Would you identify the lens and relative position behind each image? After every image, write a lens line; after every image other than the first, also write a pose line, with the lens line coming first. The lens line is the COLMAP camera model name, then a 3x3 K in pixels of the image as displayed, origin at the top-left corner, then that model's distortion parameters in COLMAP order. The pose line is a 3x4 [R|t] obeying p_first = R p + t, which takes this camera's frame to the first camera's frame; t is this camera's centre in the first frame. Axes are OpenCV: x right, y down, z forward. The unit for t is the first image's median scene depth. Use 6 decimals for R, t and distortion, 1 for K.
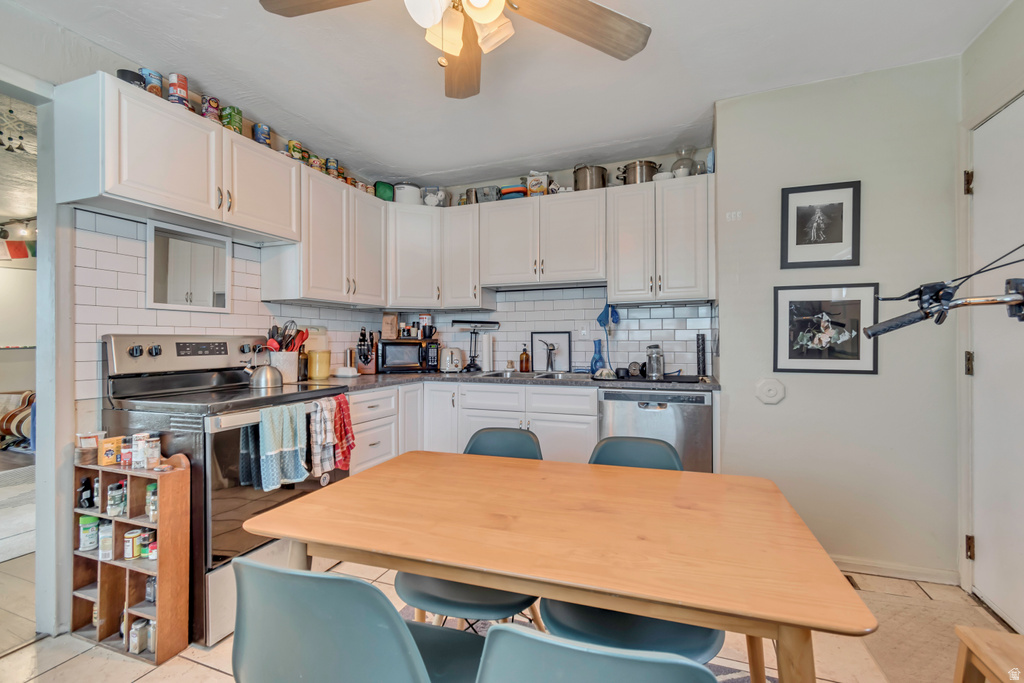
lens RADIAL K [[448.3, 0, 510.0], [0, 448.3, 341.1], [0, 0, 1]] dist [0.002161, 0.000184]
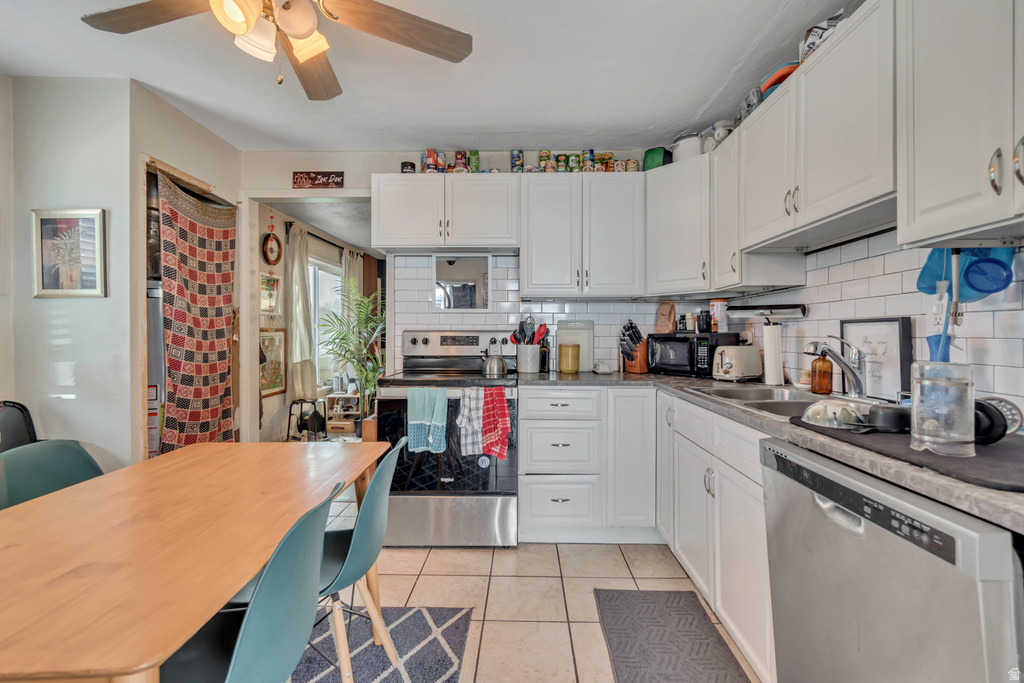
lens RADIAL K [[448.3, 0, 510.3], [0, 448.3, 334.1], [0, 0, 1]] dist [0.002161, 0.000184]
pose [[0.339841, 0.006767, -0.940458, 0.651290], [-0.001870, 0.999977, 0.006519, -0.011025], [0.940481, -0.000456, 0.339846, 0.698483]]
